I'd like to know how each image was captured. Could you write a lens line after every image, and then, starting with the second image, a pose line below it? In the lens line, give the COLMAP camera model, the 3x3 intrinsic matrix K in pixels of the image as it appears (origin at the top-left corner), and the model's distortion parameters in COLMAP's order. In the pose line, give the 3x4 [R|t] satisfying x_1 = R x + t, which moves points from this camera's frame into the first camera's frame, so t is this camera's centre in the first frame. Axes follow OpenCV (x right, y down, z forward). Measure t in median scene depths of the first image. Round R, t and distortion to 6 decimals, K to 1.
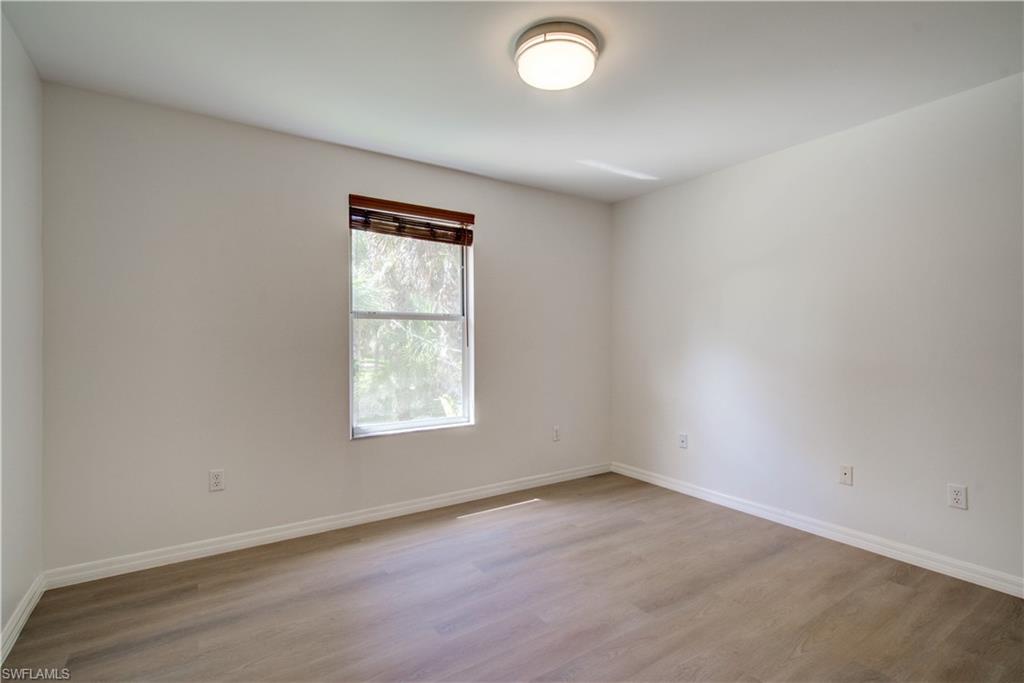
lens RADIAL K [[479.6, 0, 522.5], [0, 479.6, 339.4], [0, 0, 1]] dist [-0.000171, -0.000109]
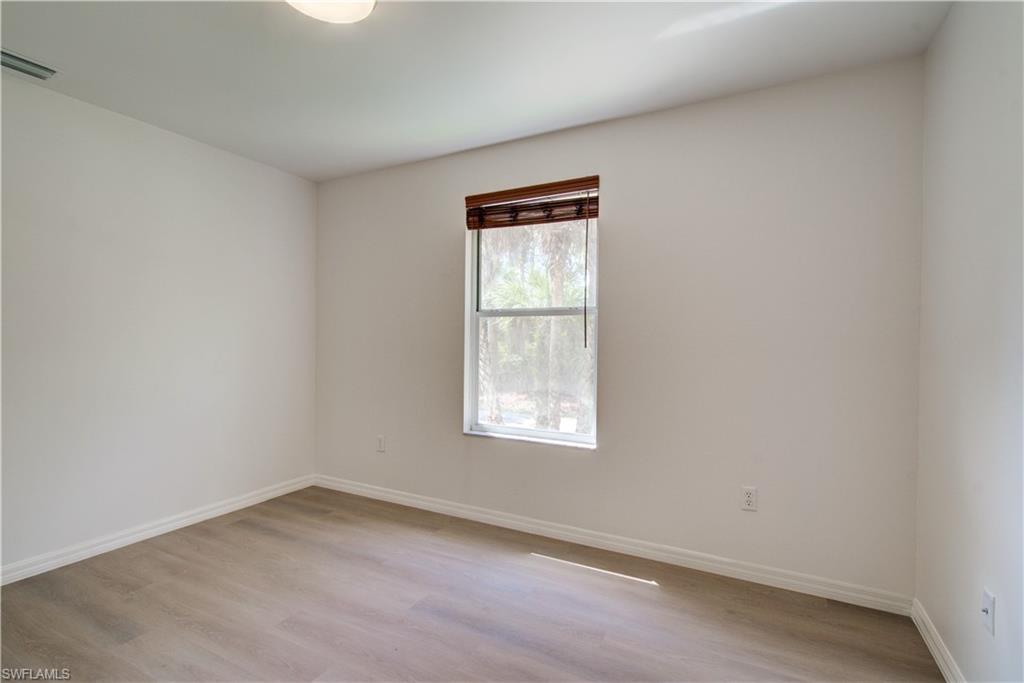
lens RADIAL K [[486.6, 0, 509.8], [0, 486.6, 339.3], [0, 0, 1]] dist [-0.000292, -0.000336]
pose [[0.459841, 0.006493, -0.887977, 0.610322], [-0.007511, 0.999966, 0.003422, -0.000211], [0.887969, 0.005096, 0.459875, 0.599420]]
